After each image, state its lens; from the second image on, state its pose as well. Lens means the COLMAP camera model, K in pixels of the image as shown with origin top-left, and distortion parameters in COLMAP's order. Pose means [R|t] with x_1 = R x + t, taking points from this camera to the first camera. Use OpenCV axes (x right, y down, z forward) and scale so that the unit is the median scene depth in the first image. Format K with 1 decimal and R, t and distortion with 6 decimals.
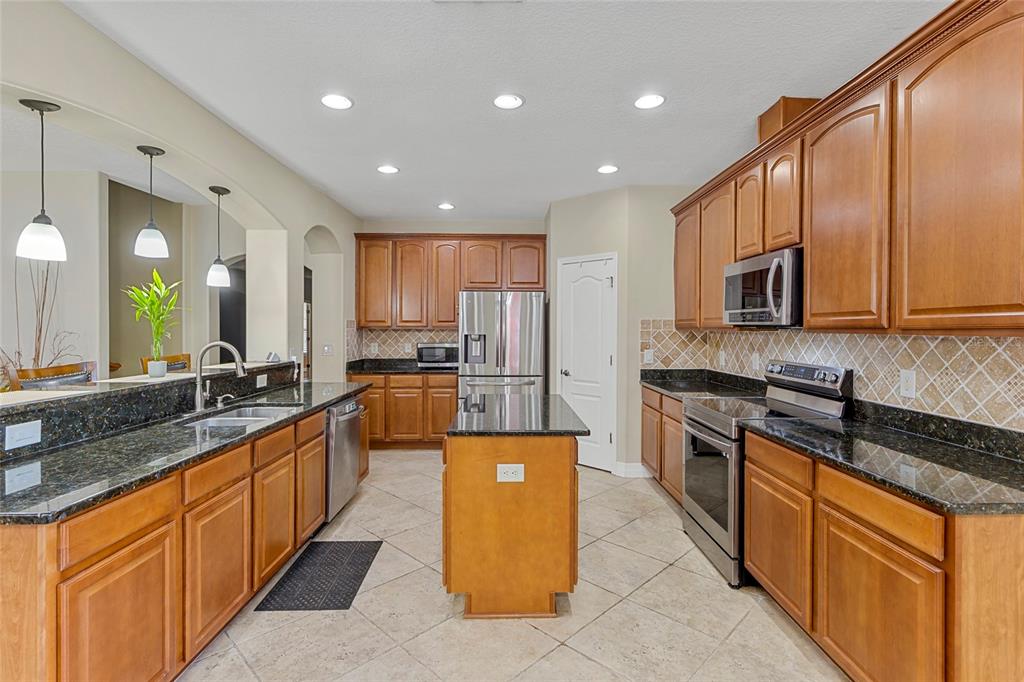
lens RADIAL K [[491.2, 0, 513.4], [0, 491.2, 338.4], [0, 0, 1]] dist [-0.014459, -0.001076]
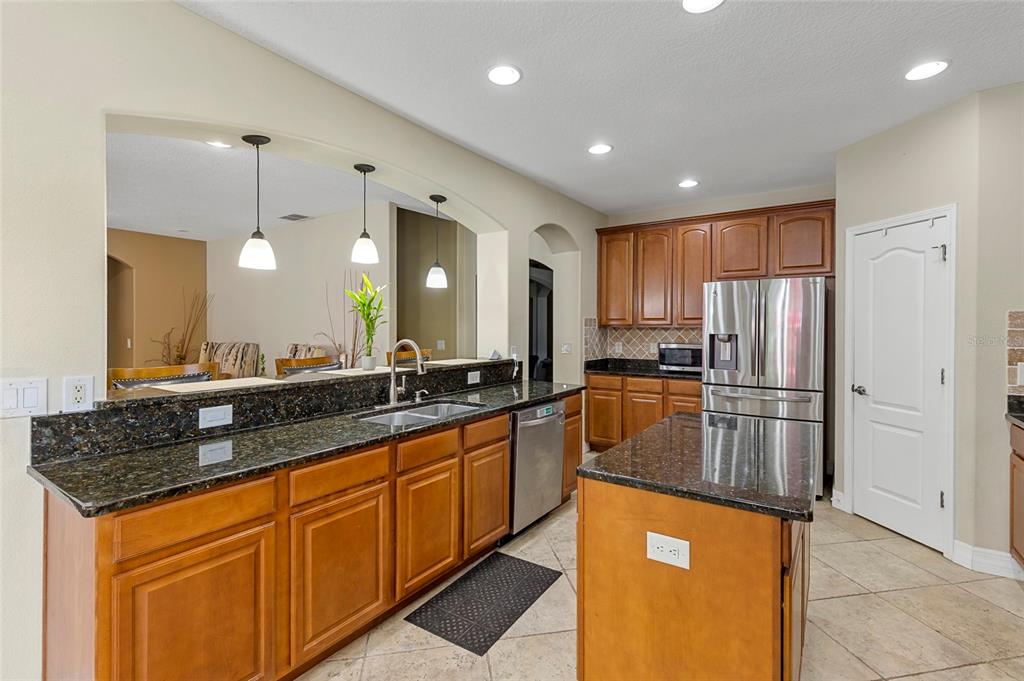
lens RADIAL K [[464.9, 0, 510.4], [0, 464.9, 331.4], [0, 0, 1]] dist [0.001782, -0.001250]
pose [[0.818340, 0.005270, -0.574711, 0.115685], [-0.011415, 0.999910, -0.007086, -0.004394], [0.574622, 0.012359, 0.818326, 0.249009]]
